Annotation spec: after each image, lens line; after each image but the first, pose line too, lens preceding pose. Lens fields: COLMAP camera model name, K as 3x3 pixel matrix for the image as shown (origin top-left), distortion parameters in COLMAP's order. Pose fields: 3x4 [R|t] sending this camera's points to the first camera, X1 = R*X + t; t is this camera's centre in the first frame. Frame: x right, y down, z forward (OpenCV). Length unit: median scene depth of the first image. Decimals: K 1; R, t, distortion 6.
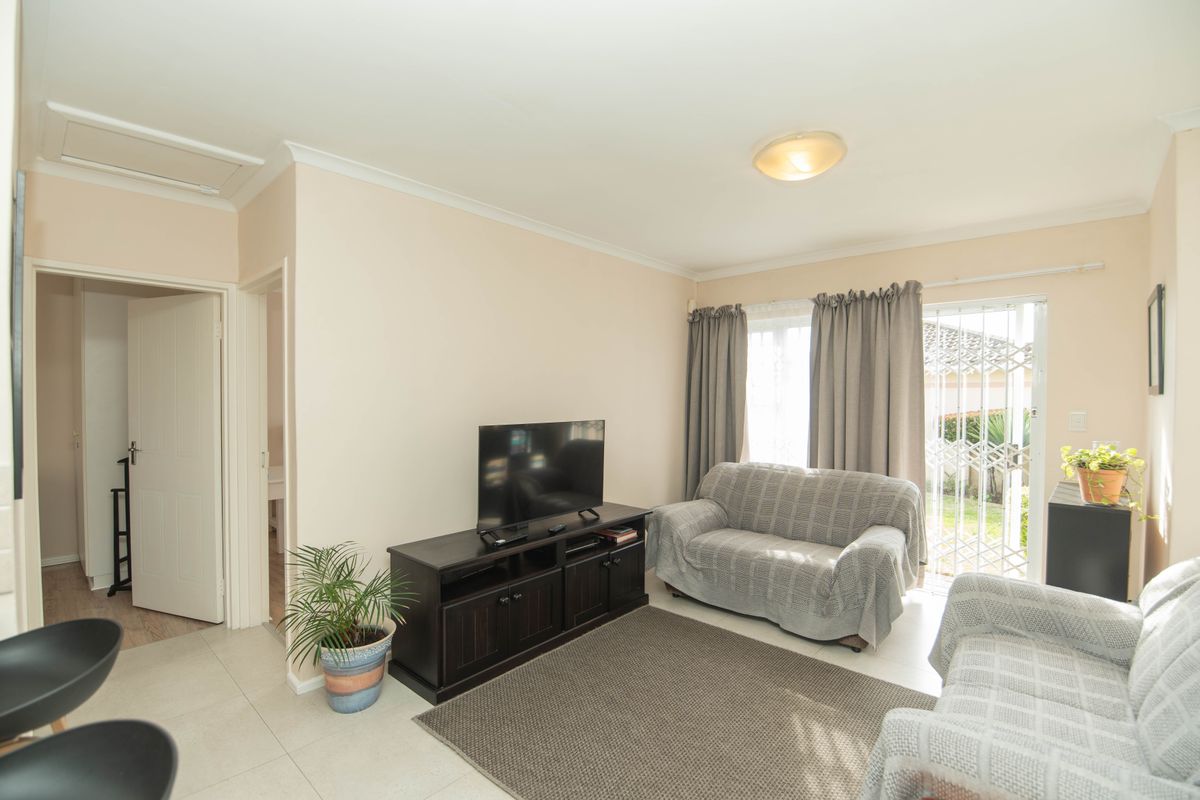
lens RADIAL K [[536.0, 0, 604.5], [0, 536.0, 408.6], [0, 0, 1]] dist [-0.009647, -0.010769]
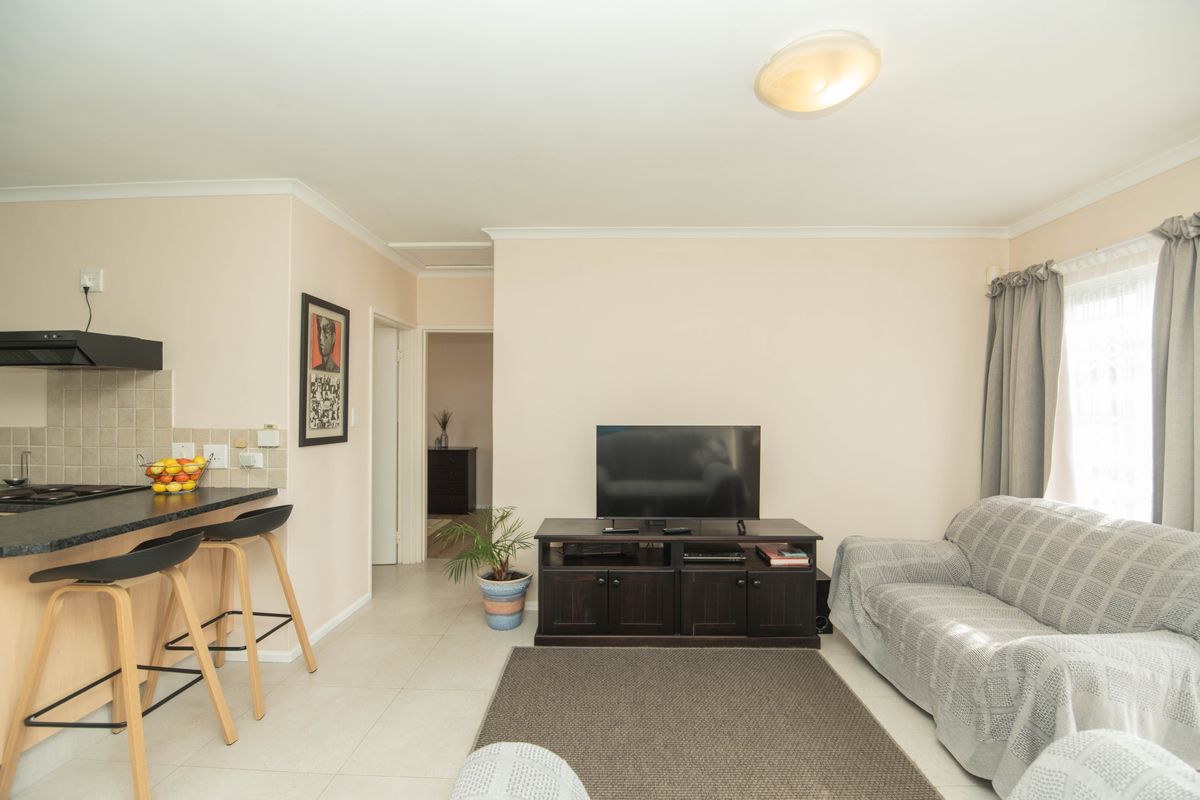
lens RADIAL K [[536.0, 0, 604.5], [0, 536.0, 408.6], [0, 0, 1]] dist [-0.009647, -0.010769]
pose [[0.644459, -0.001861, -0.764637, 0.513618], [-0.018683, 0.999660, -0.018179, 0.013459], [0.764411, 0.026002, 0.644205, 0.207152]]
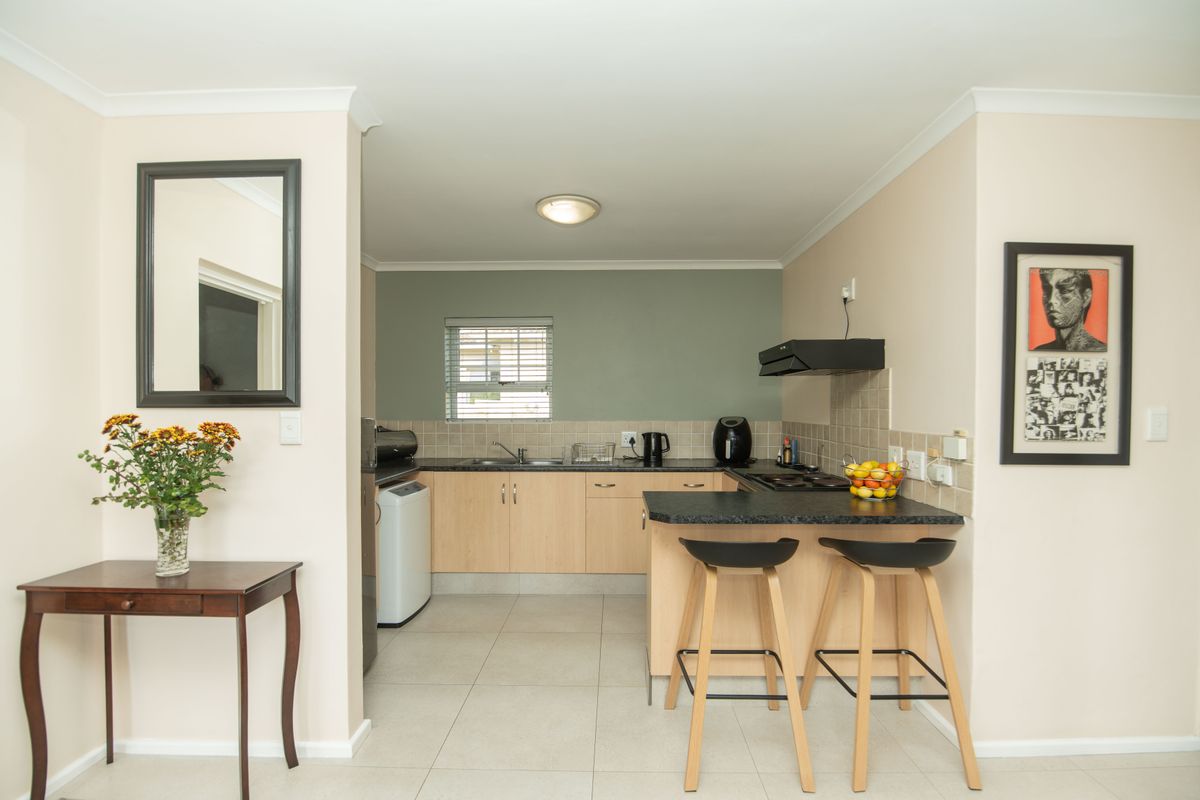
lens RADIAL K [[536.0, 0, 604.5], [0, 536.0, 408.6], [0, 0, 1]] dist [-0.009647, -0.010769]
pose [[-0.758640, -0.004554, -0.651494, 0.275660], [-0.021805, 0.999593, 0.018404, 0.005162], [0.651145, 0.028168, -0.758431, 0.539939]]
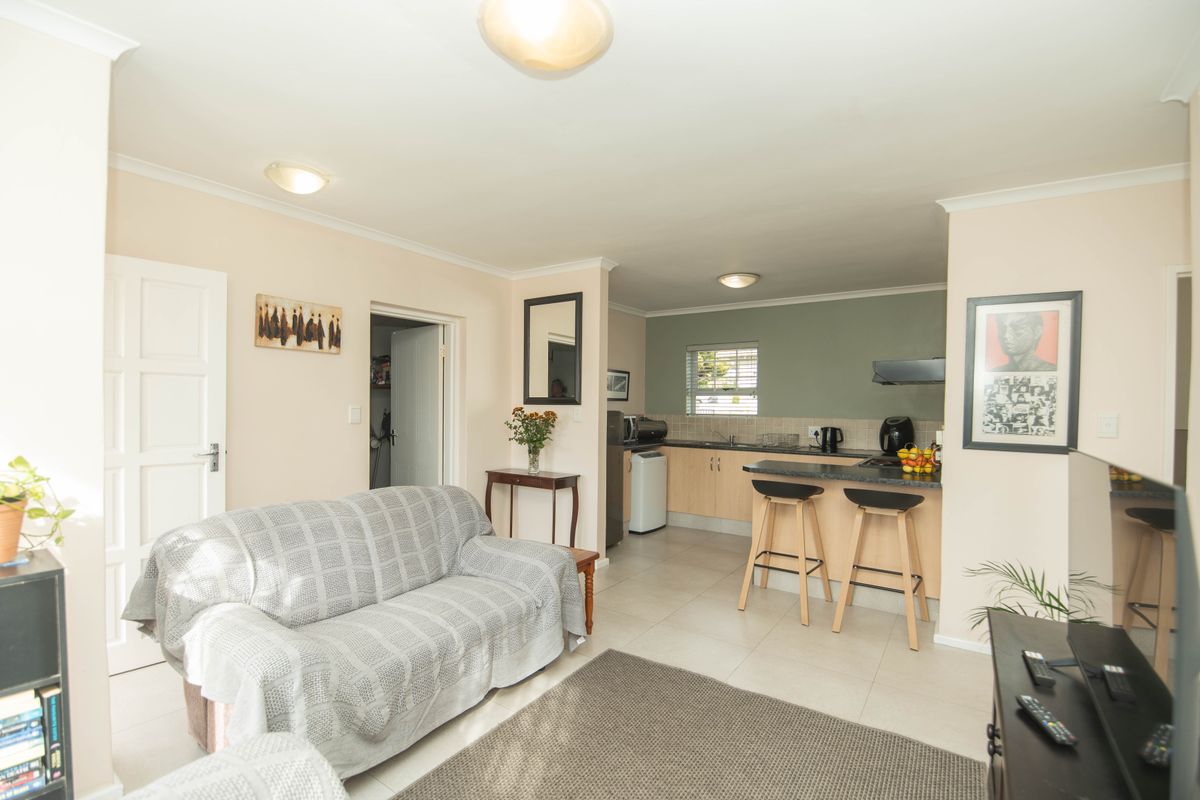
lens RADIAL K [[536.0, 0, 604.5], [0, 536.0, 408.6], [0, 0, 1]] dist [-0.009647, -0.010769]
pose [[-0.992024, -0.017487, -0.124834, 0.252021], [-0.021807, 0.999207, 0.033324, -0.013579], [0.124152, 0.035781, -0.991618, 1.165522]]
